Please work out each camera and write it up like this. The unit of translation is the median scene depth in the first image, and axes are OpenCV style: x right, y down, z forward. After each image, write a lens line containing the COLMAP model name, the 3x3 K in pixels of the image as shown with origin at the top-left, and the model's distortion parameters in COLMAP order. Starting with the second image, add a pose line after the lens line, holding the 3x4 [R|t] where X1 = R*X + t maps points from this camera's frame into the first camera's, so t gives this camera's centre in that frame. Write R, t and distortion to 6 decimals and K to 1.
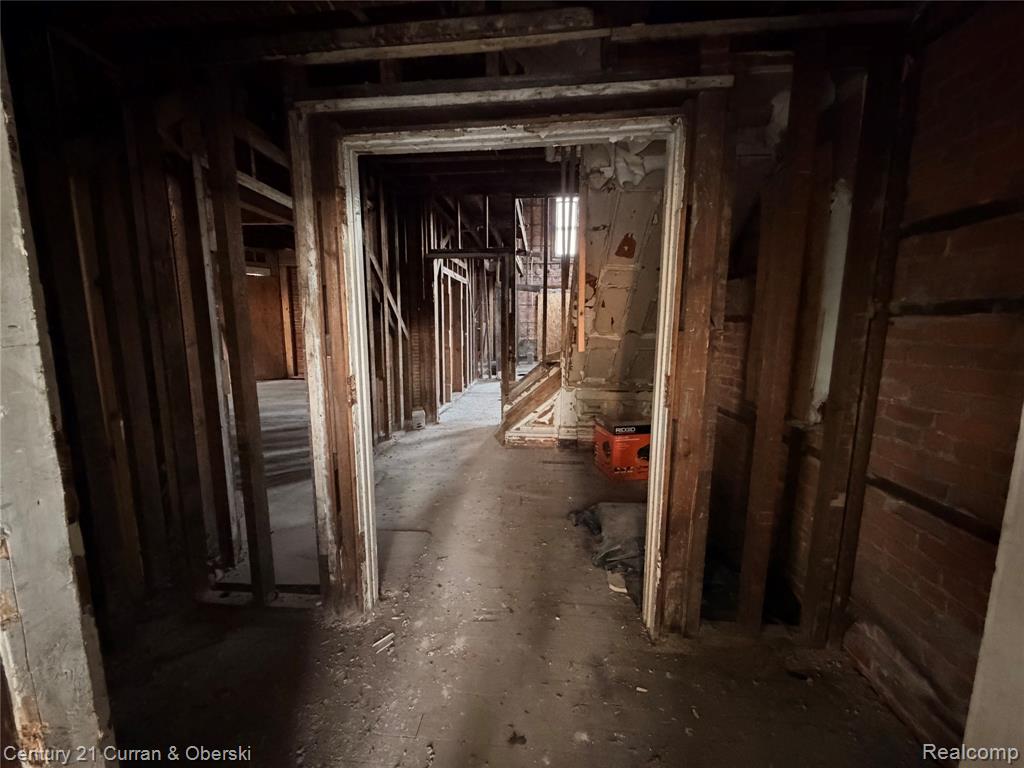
lens RADIAL K [[406.9, 0, 511.8], [0, 406.9, 386.0], [0, 0, 1]] dist [-0.003960, 0.000048]
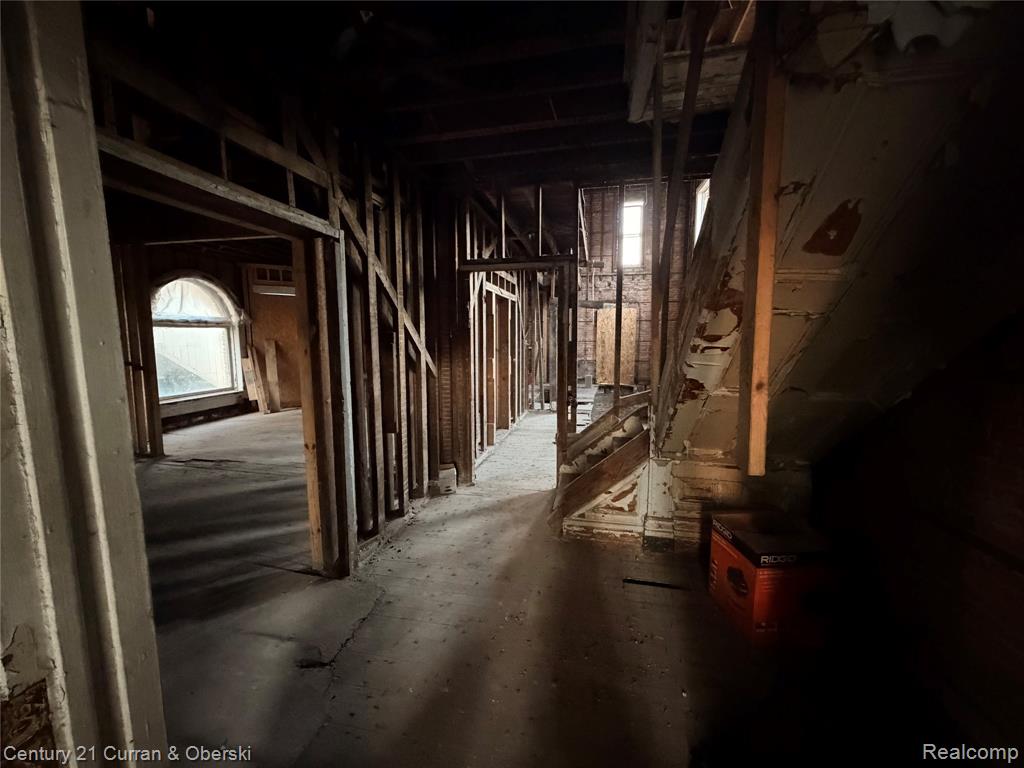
lens RADIAL K [[406.9, 0, 510.1], [0, 406.9, 383.4], [0, 0, 1]] dist [-0.003960, 0.000048]
pose [[0.990965, 0.008983, -0.133822, -0.011785], [-0.013967, 0.999241, -0.036355, -0.071169], [0.133394, 0.037896, 0.990338, 0.241872]]
